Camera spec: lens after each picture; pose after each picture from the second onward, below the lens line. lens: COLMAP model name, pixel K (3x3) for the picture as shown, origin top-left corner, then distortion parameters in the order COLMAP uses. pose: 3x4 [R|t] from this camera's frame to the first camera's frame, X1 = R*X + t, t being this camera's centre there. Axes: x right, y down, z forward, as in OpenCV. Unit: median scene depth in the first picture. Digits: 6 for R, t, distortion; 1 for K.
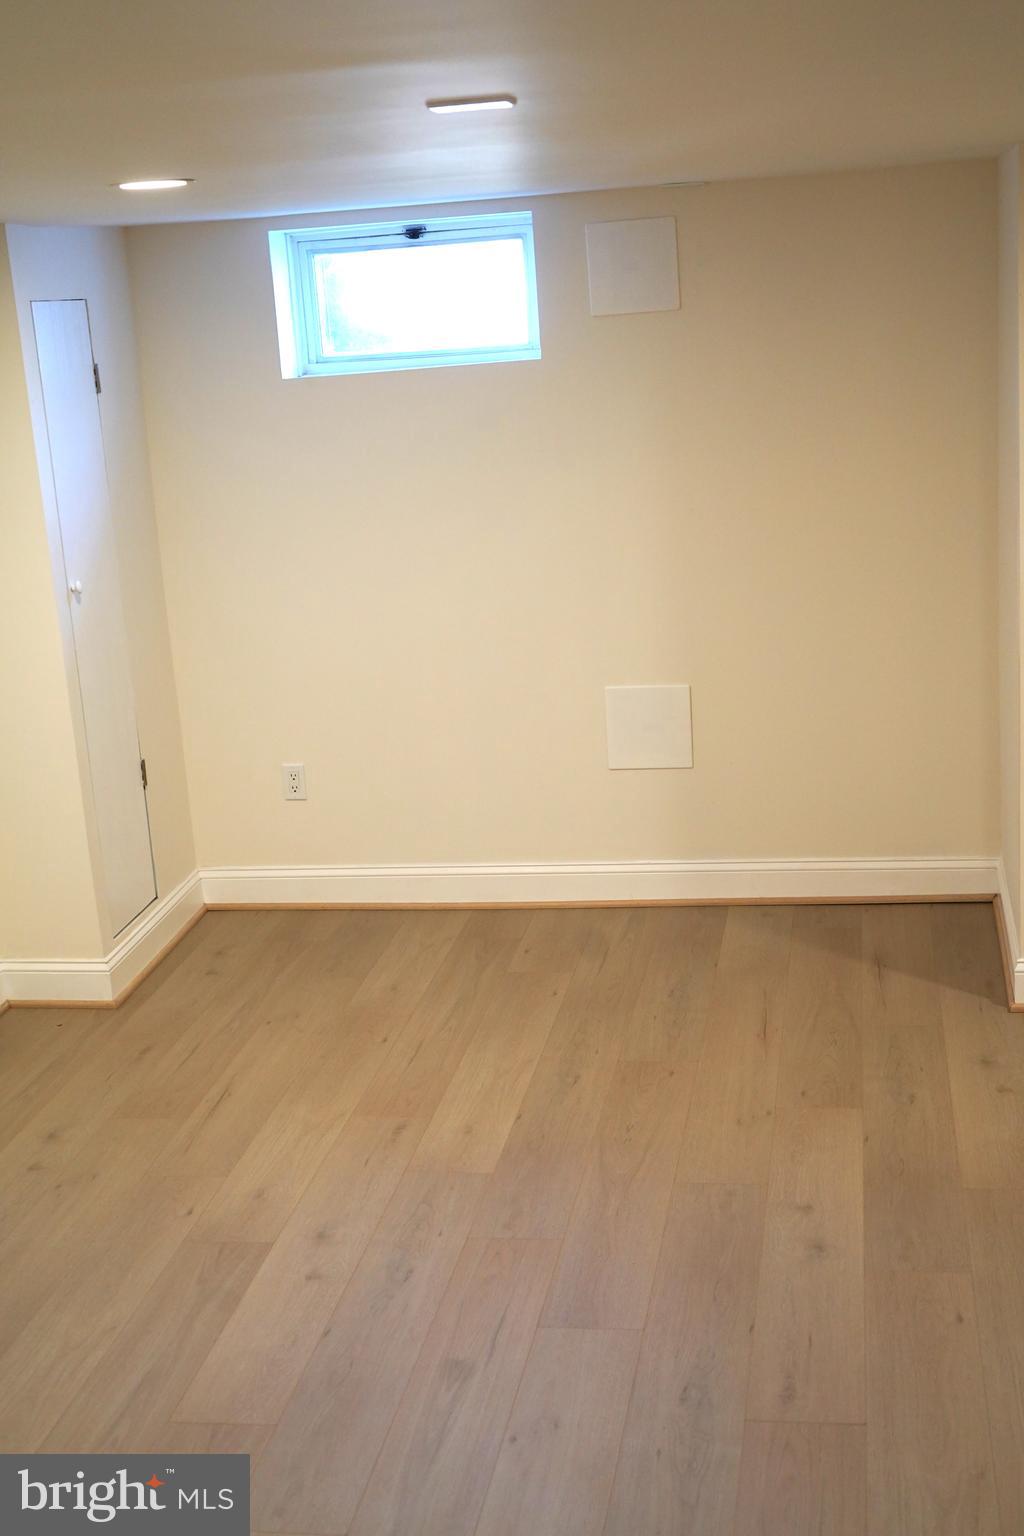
lens RADIAL K [[1826.0, 0, 512.2], [0, 1826.0, 768.1], [0, 0, 1]] dist [-0.020273, 0.000000]
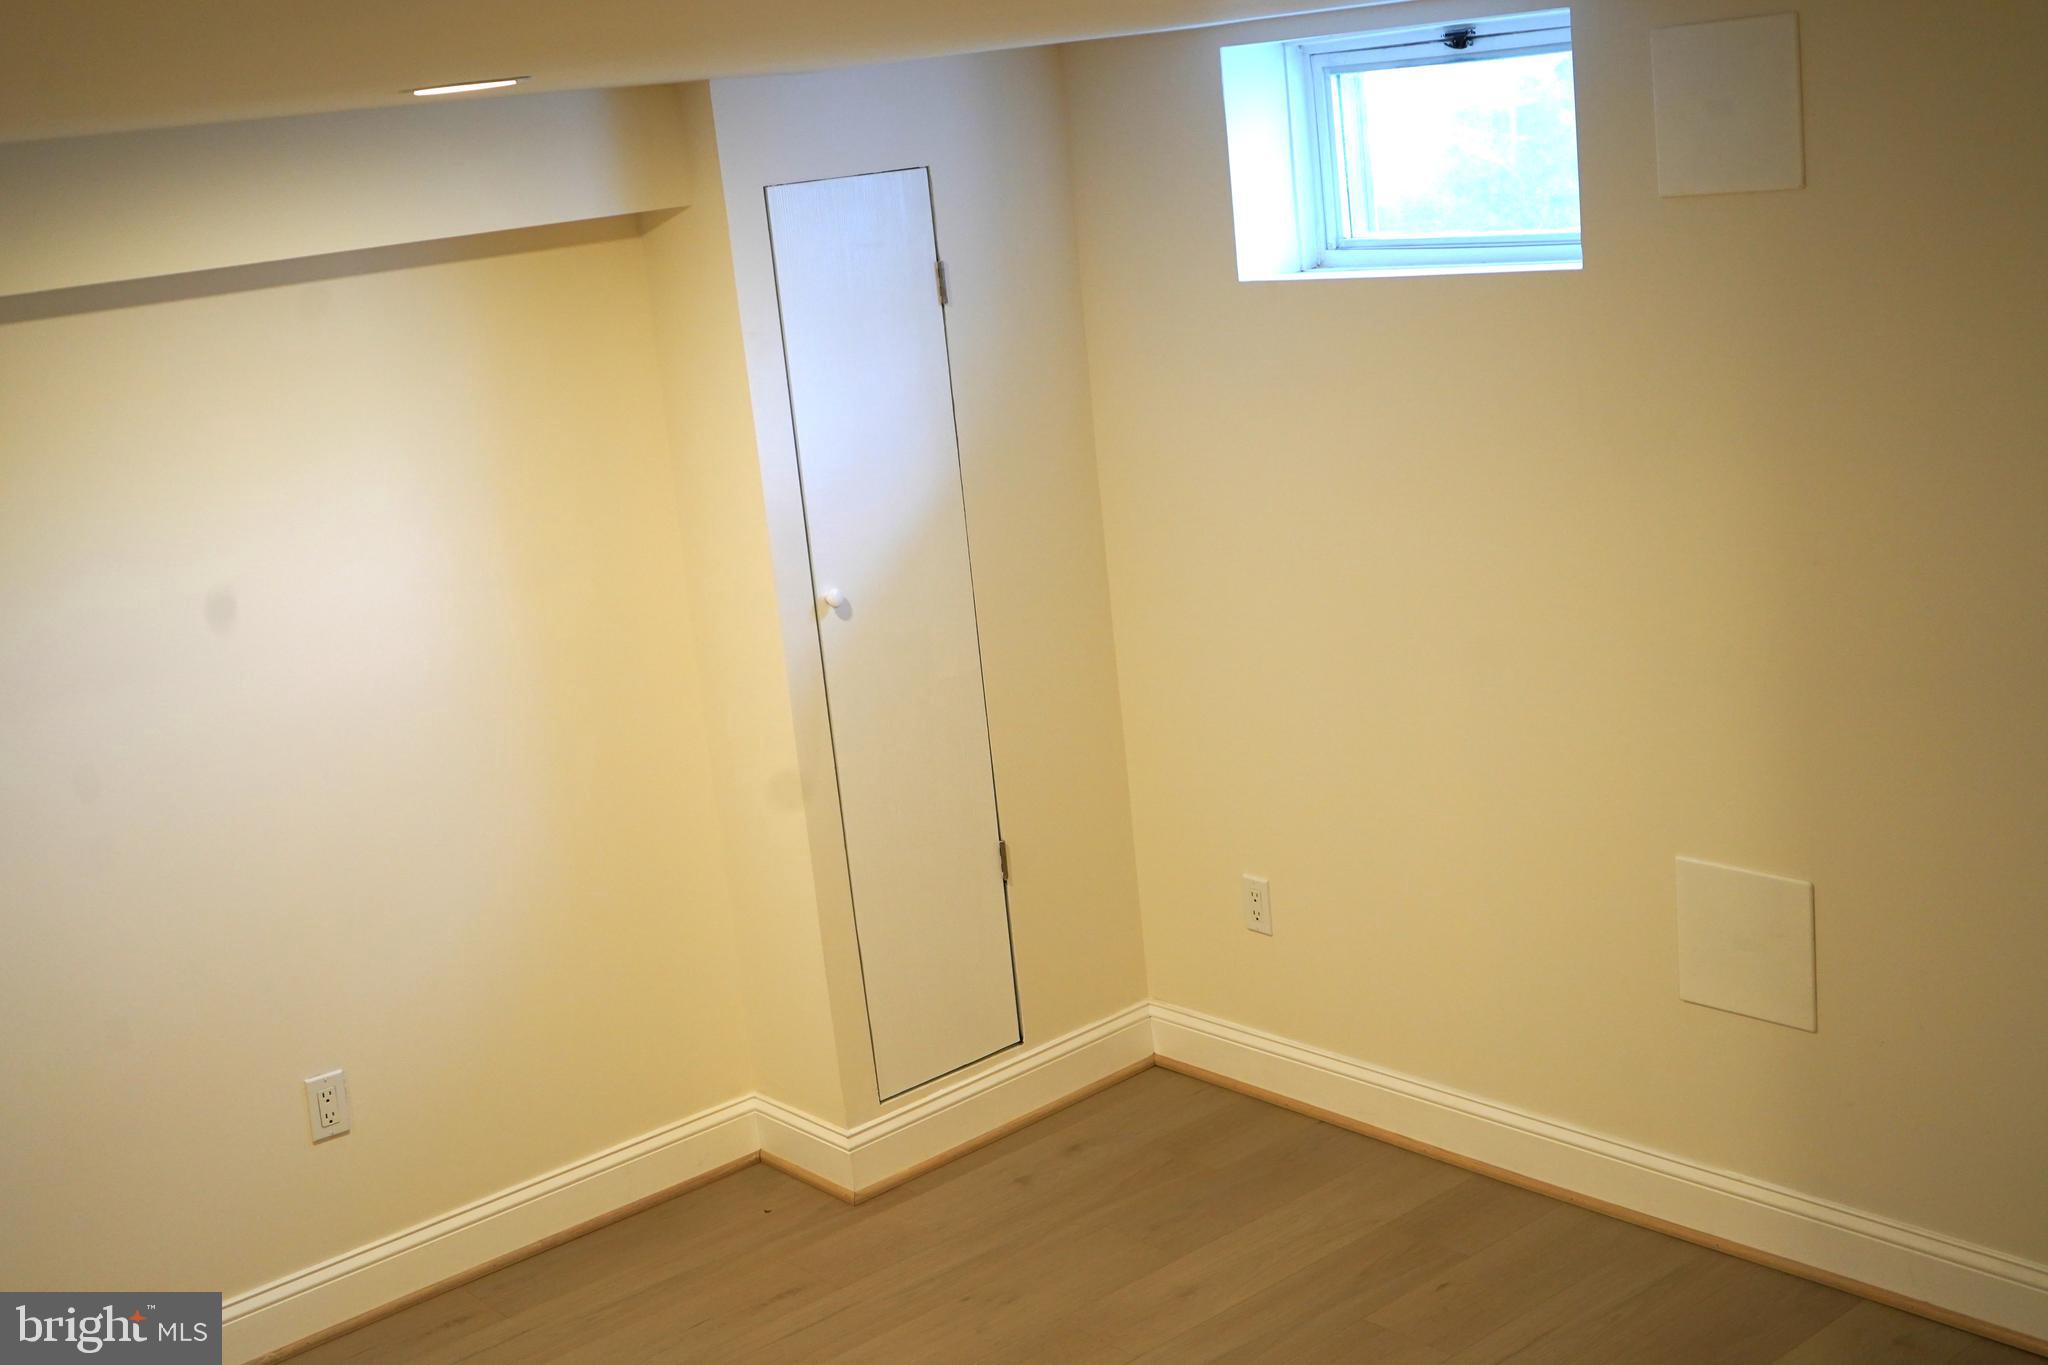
lens RADIAL K [[2434.7, 0, 1024.4], [0, 2434.7, 682.3], [0, 0, 1]] dist [-0.020273, 0.000000]
pose [[0.775450, 0.134965, -0.616815, 0.348697], [-0.109213, 0.990834, 0.079503, -0.134715], [0.621891, 0.005714, 0.783083, 0.299414]]
